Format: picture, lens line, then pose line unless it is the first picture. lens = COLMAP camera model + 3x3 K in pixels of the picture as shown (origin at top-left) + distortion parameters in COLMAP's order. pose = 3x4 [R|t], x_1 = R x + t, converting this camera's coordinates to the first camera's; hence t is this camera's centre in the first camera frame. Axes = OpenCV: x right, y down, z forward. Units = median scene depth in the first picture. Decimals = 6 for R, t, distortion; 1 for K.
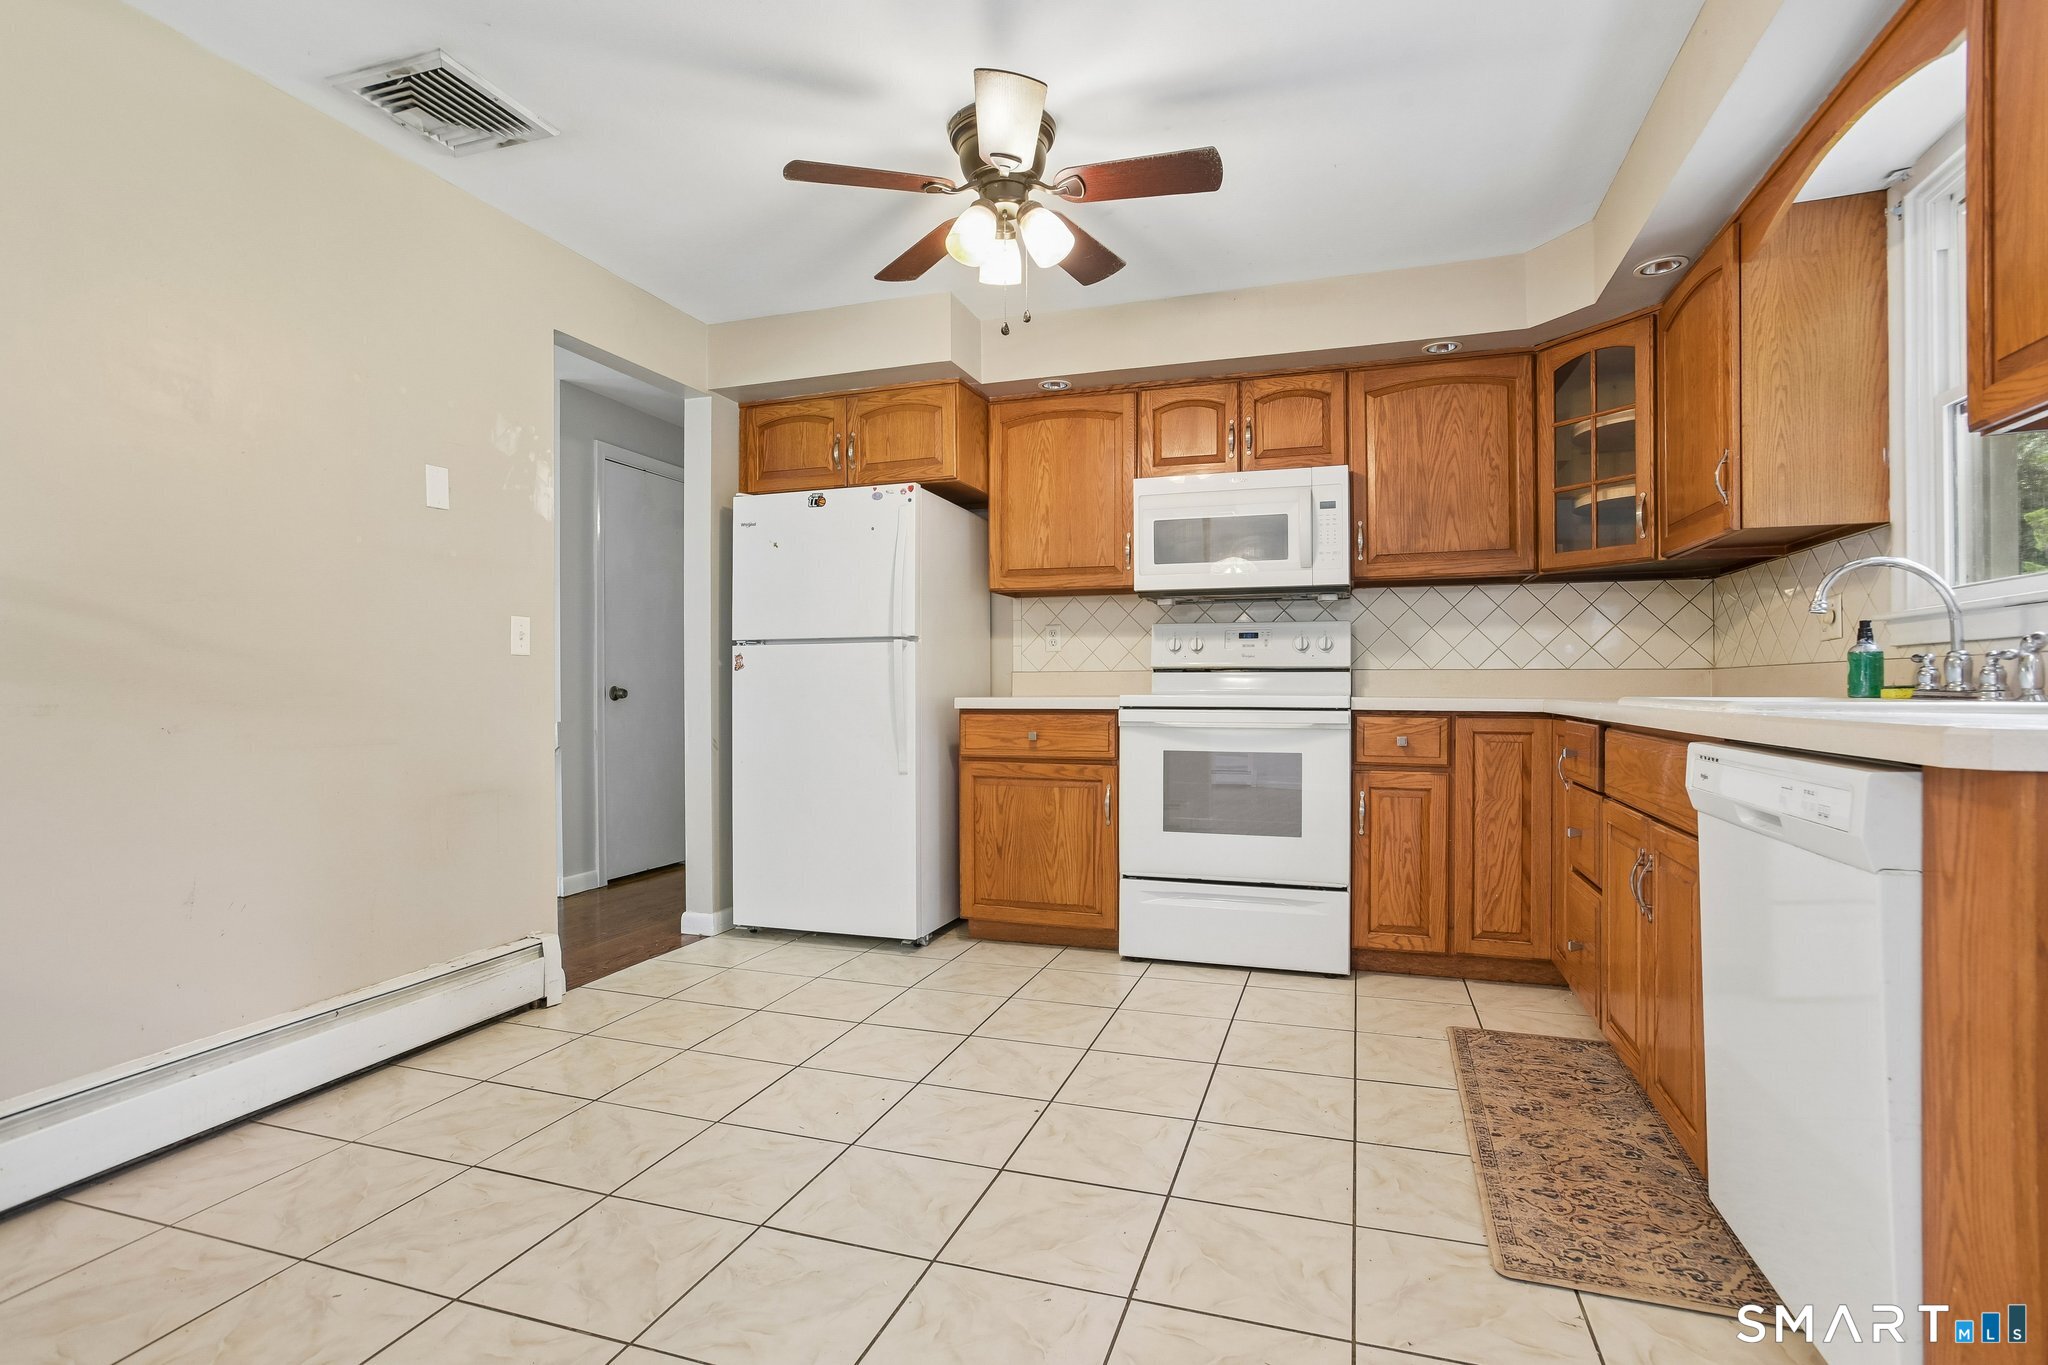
lens RADIAL K [[993.3, 0, 1031.5], [0, 993.3, 686.3], [0, 0, 1]] dist [-0.031805, 0.019738]
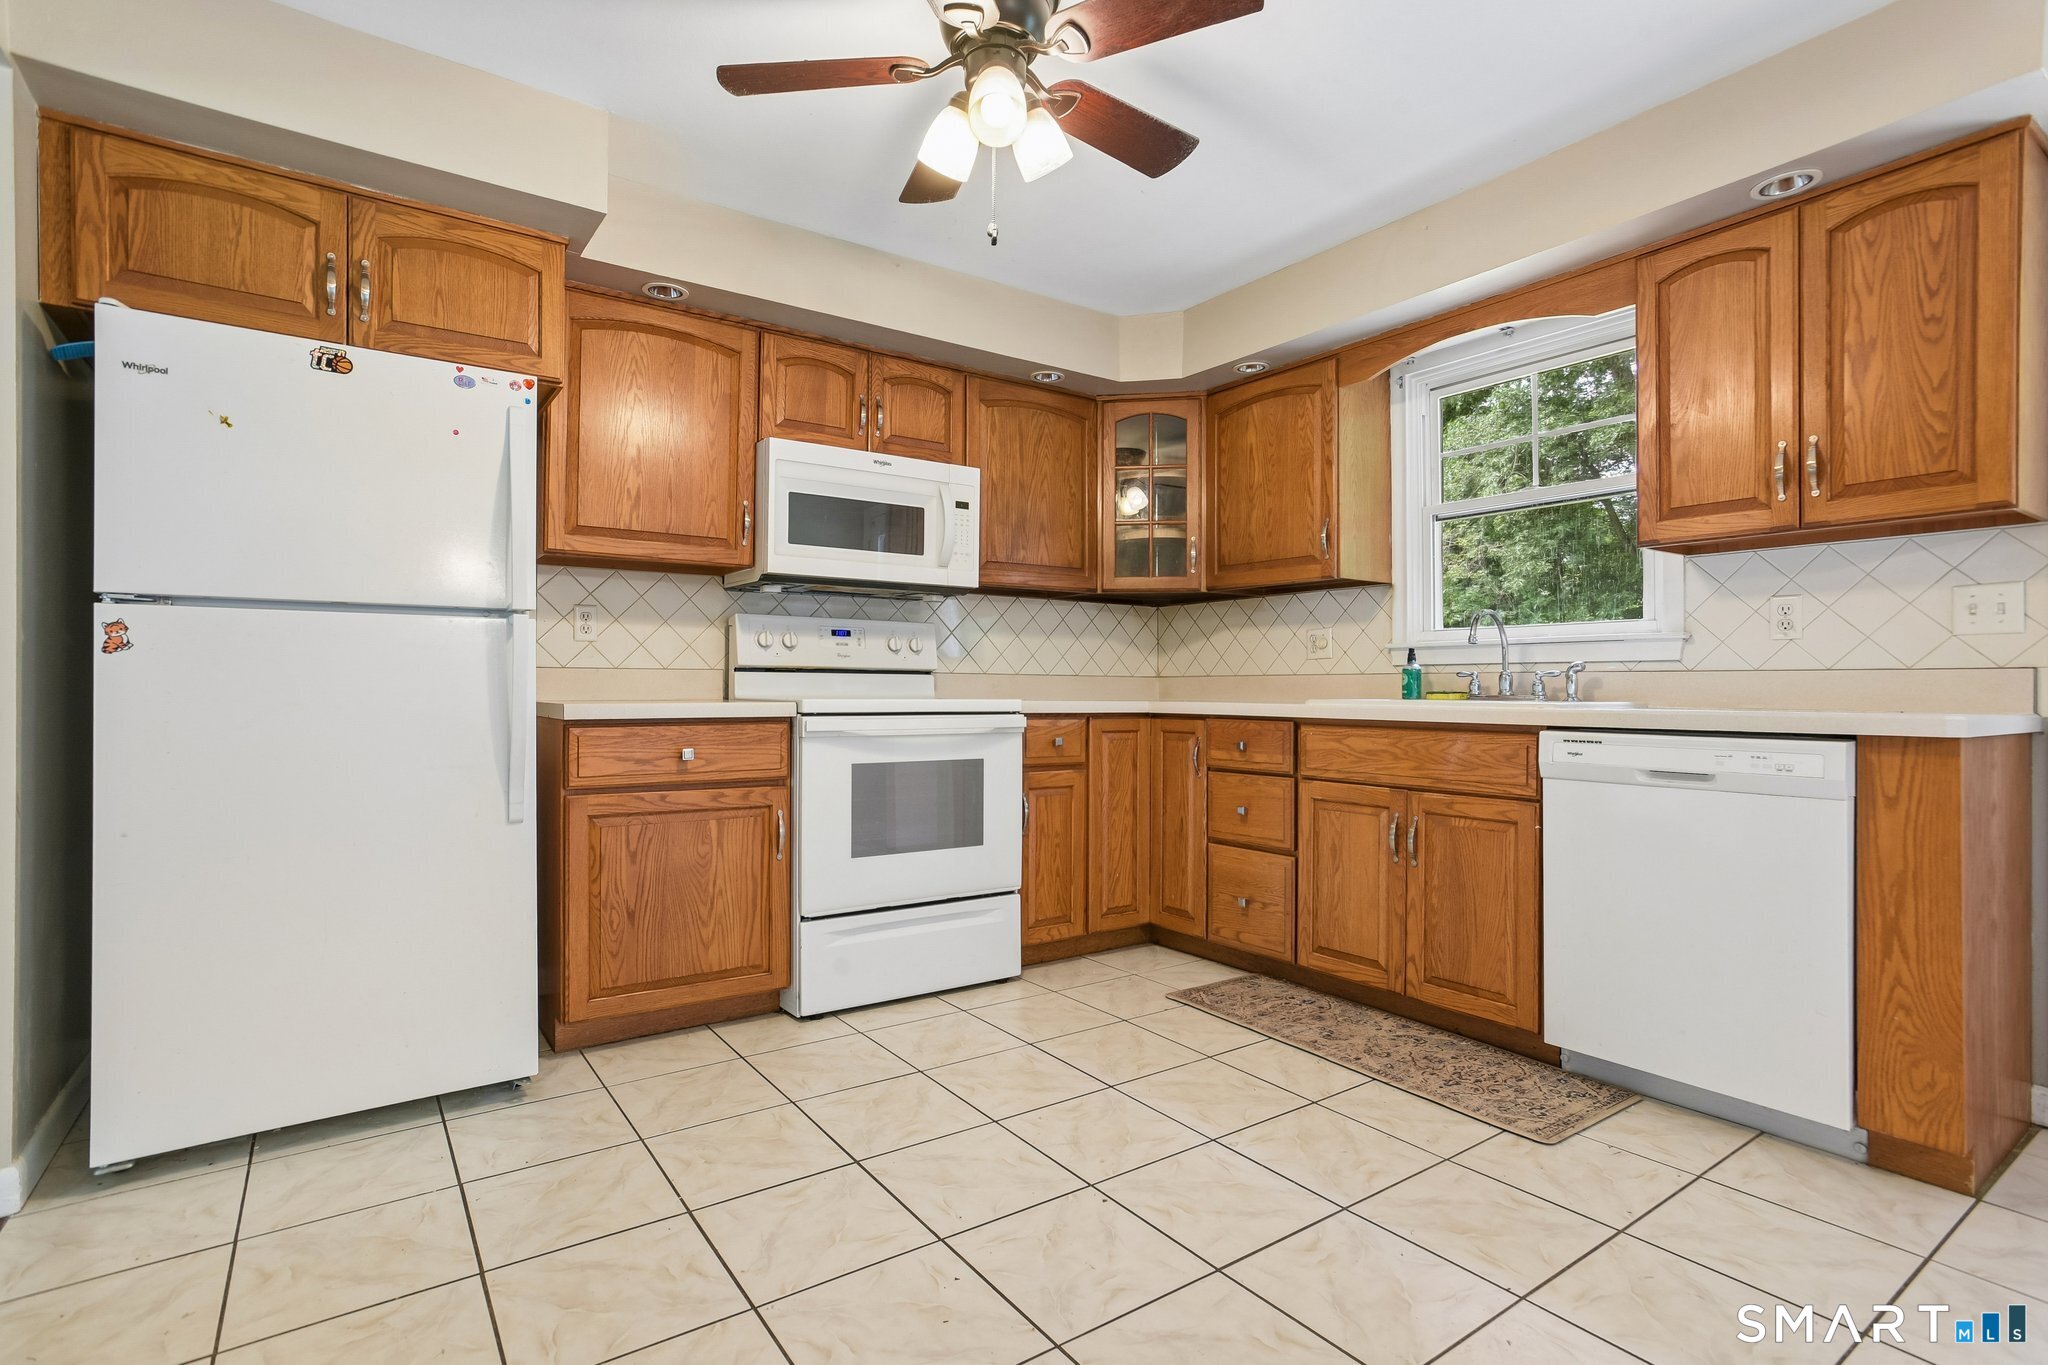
lens RADIAL K [[993.3, 0, 1025.5], [0, 993.3, 683.7], [0, 0, 1]] dist [-0.031805, 0.019738]
pose [[0.595055, 0.008260, 0.803643, -0.448855], [-0.005375, 0.999966, -0.006298, 0.000155], [-0.803667, -0.000572, 0.595079, 0.355532]]
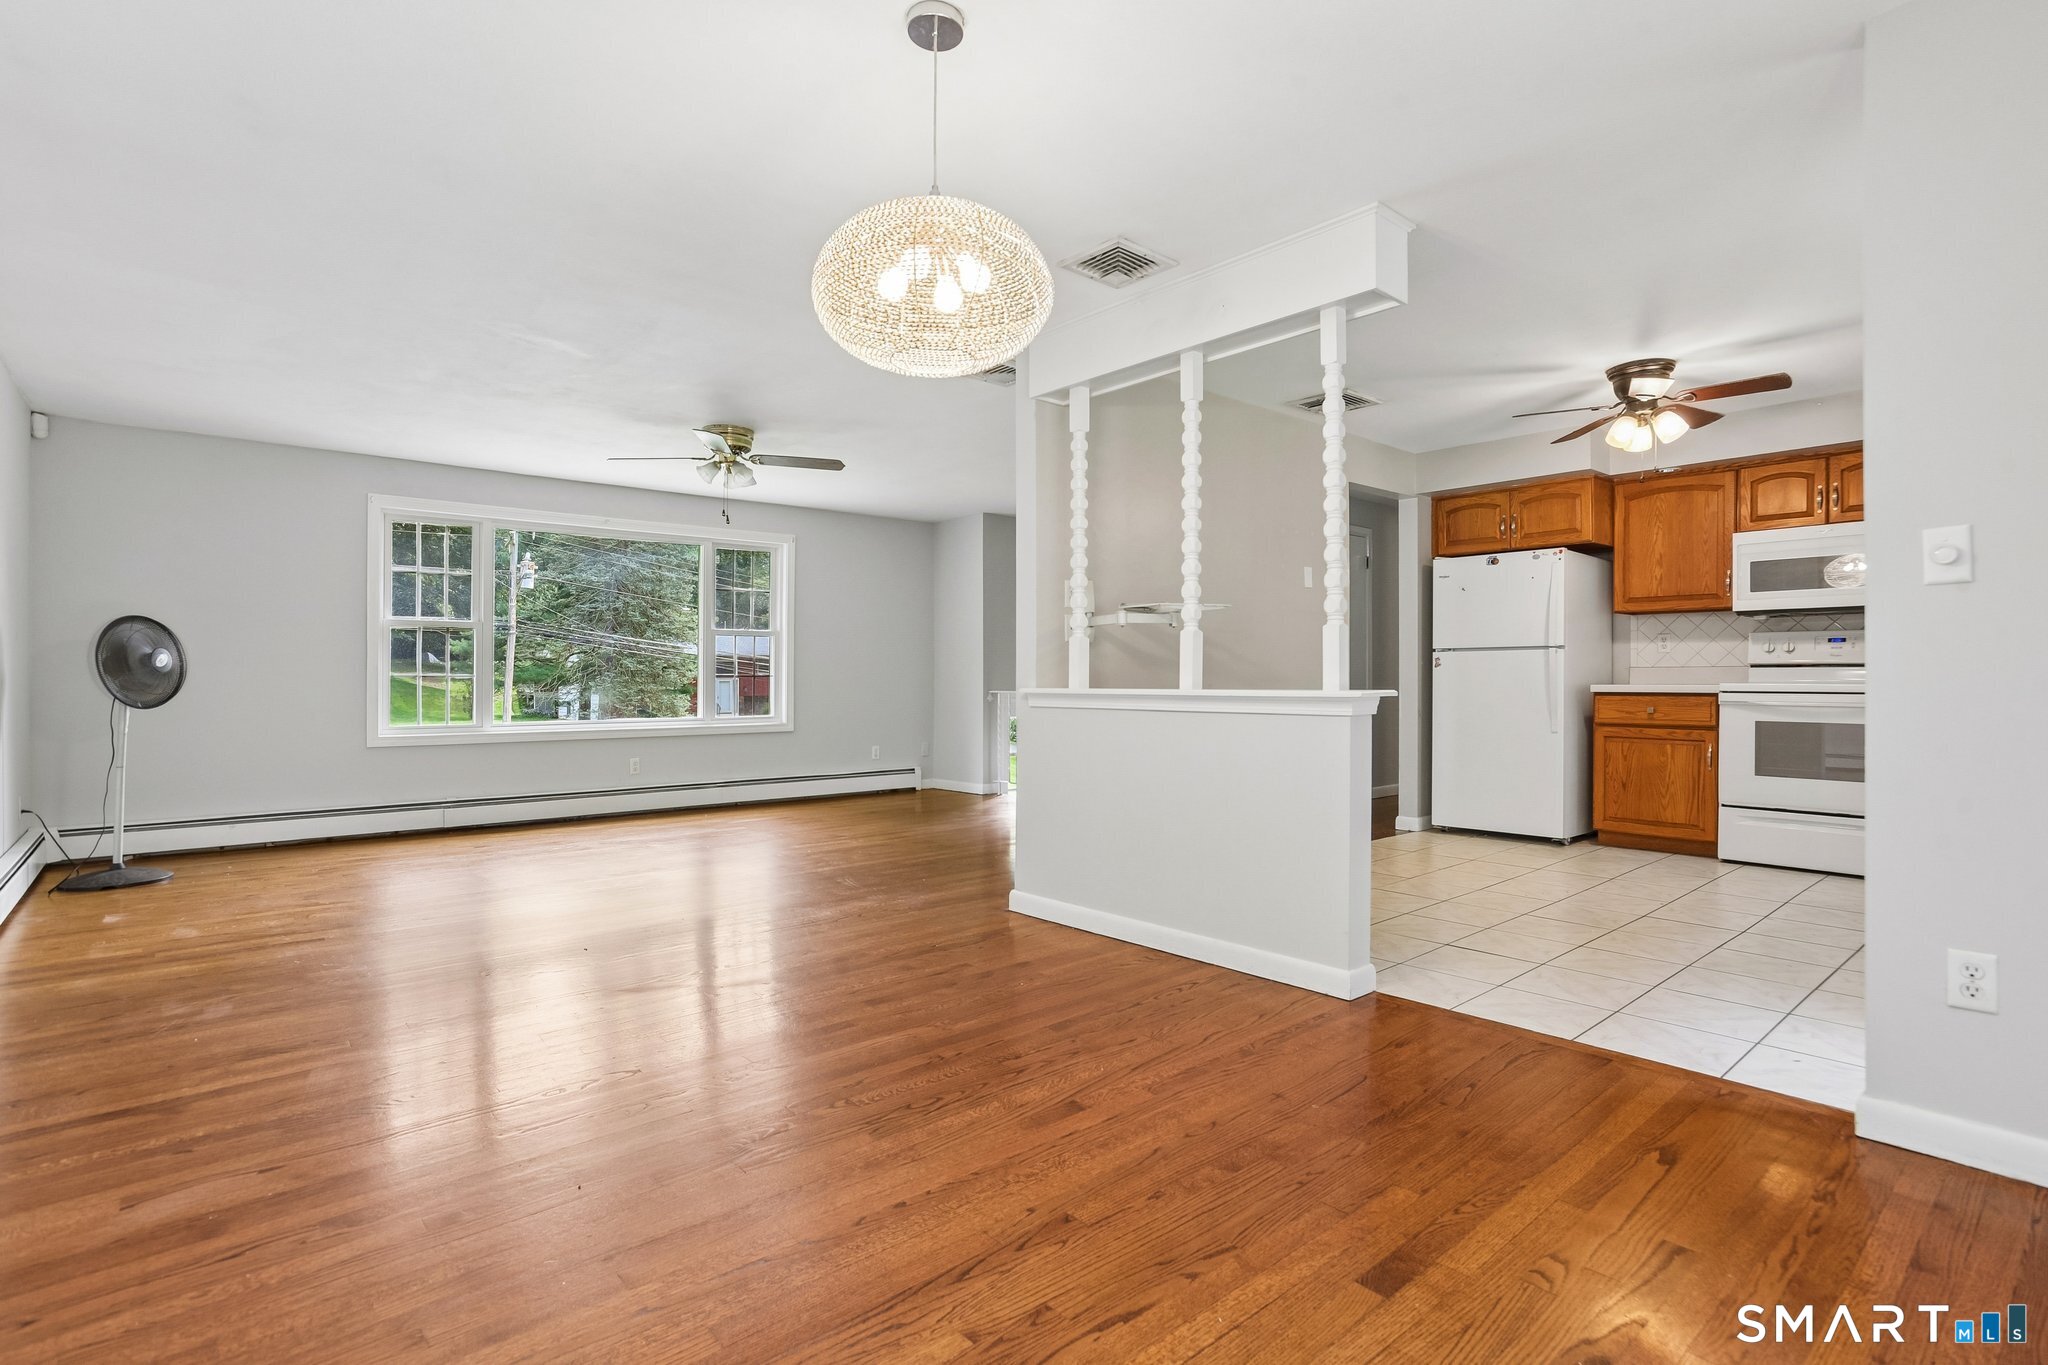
lens RADIAL K [[993.3, 0, 1023.9], [0, 993.3, 687.6], [0, 0, 1]] dist [-0.031805, 0.019738]
pose [[0.859032, 0.006392, -0.511882, -0.052308], [-0.001496, 0.999949, 0.009976, 0.001966], [0.511920, -0.007804, 0.858998, -0.780022]]
